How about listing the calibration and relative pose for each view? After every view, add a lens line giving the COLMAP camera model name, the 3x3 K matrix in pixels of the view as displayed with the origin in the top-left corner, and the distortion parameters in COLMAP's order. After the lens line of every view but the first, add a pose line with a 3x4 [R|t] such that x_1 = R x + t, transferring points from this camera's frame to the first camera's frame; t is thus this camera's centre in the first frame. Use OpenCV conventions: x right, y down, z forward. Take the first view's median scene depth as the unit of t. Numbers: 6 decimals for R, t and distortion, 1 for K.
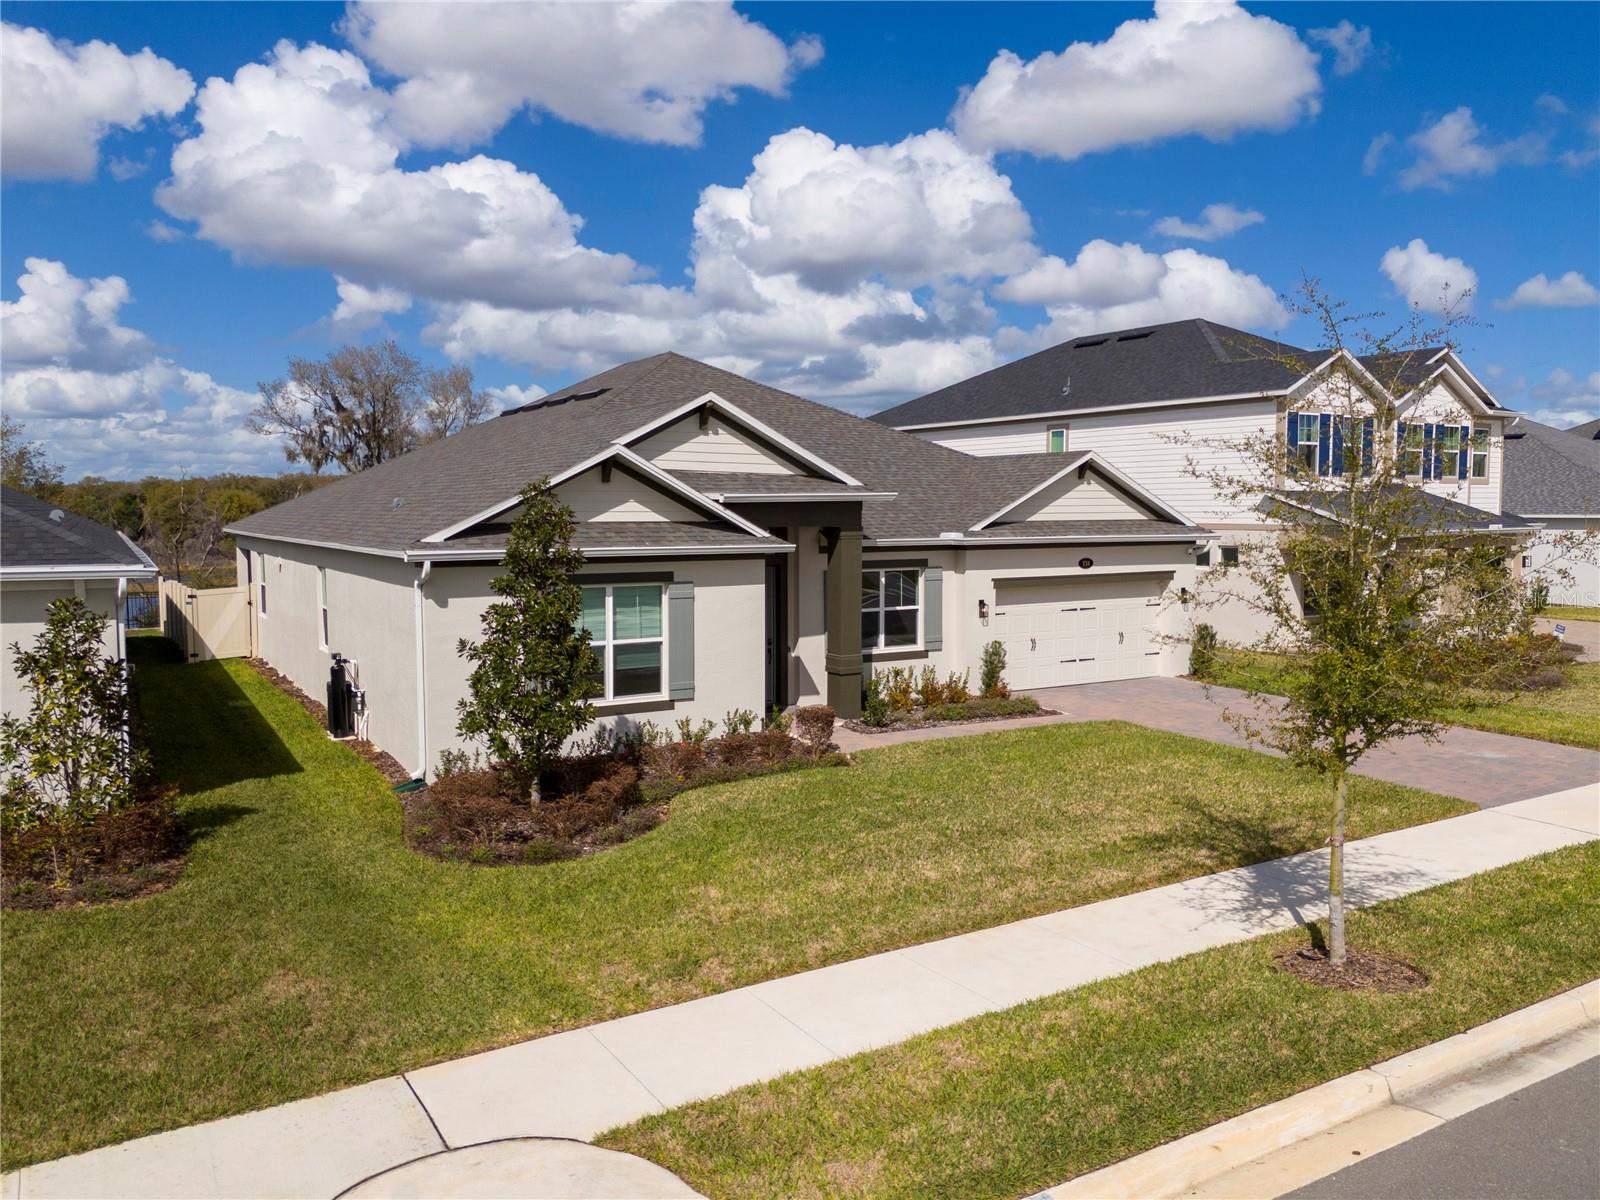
lens RADIAL K [[1163.4, 0, 800.0], [0, 1163.4, 600.0], [0, 0, 1]] dist [0.050965, -0.047425]
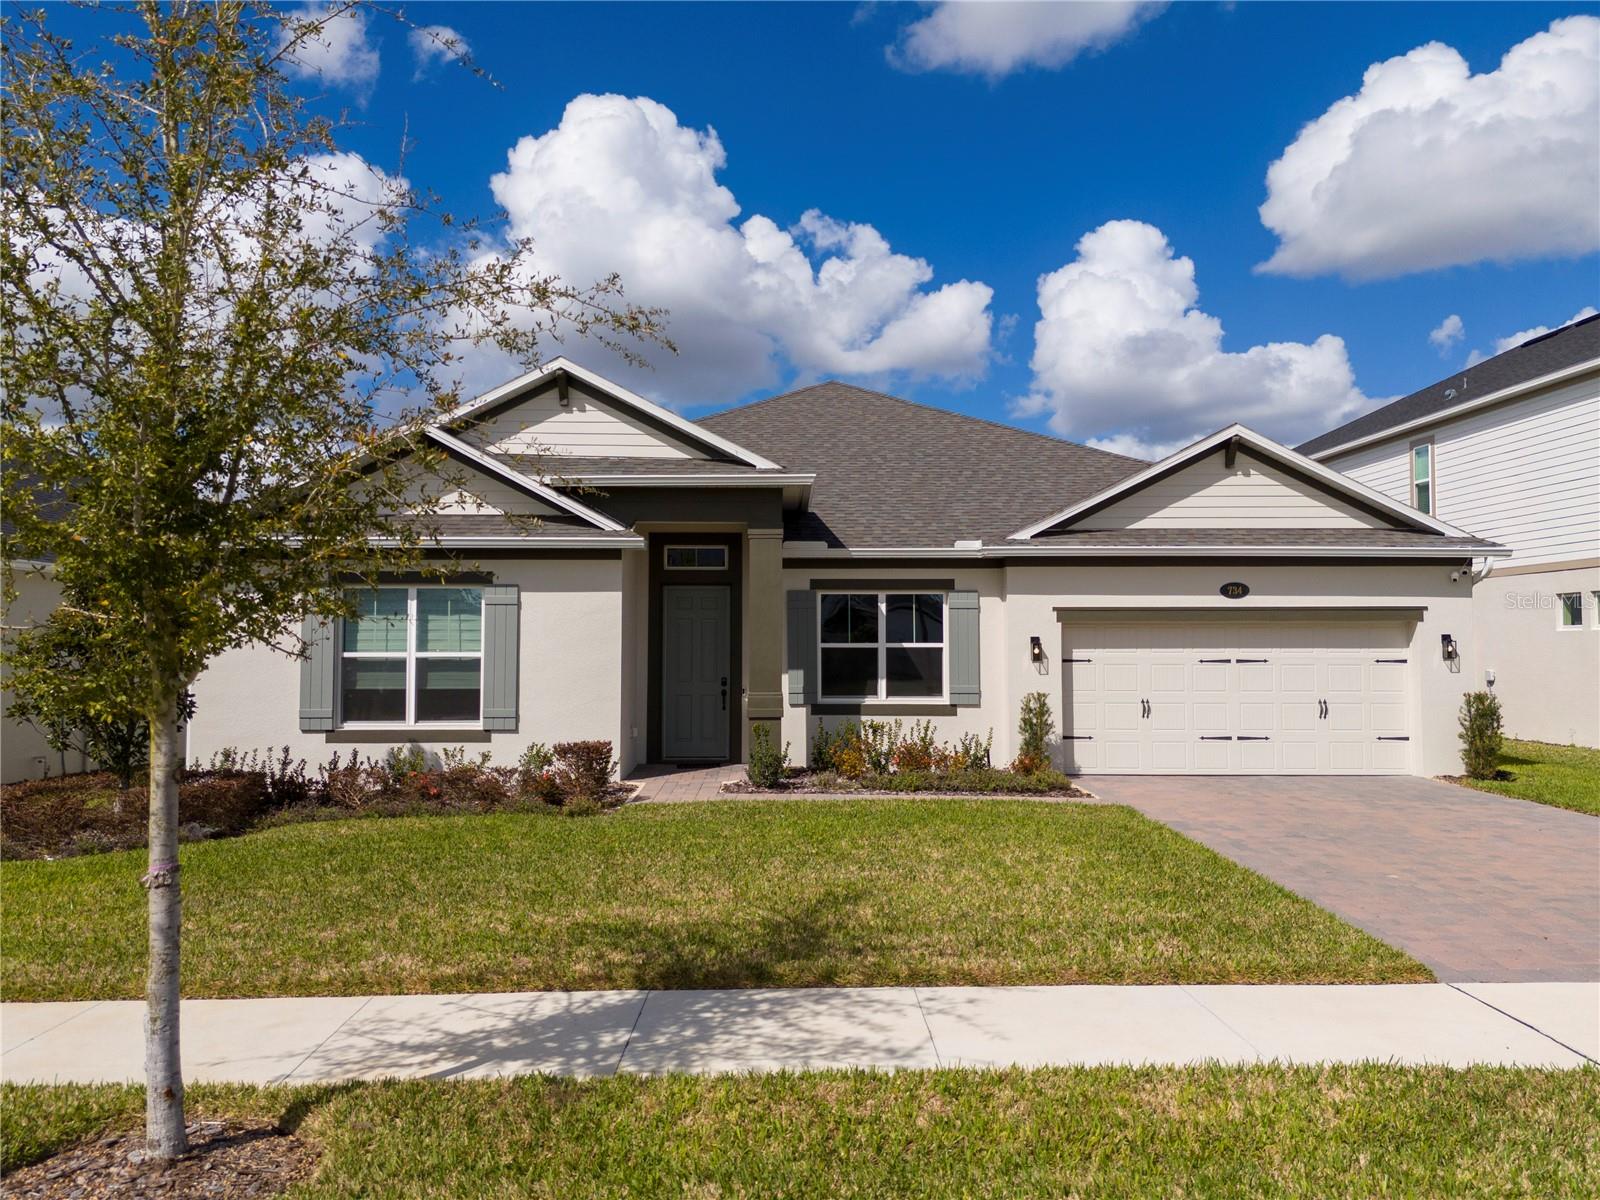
lens RADIAL K [[1194.7, 0, 800.0], [0, 1194.7, 600.0], [0, 0, 1]] dist [0.062926, -0.064509]
pose [[0.869061, -0.015763, -0.494455, 0.494780], [-0.039236, 0.994147, -0.100655, 0.071364], [0.493147, 0.106876, 0.863356, 0.376338]]
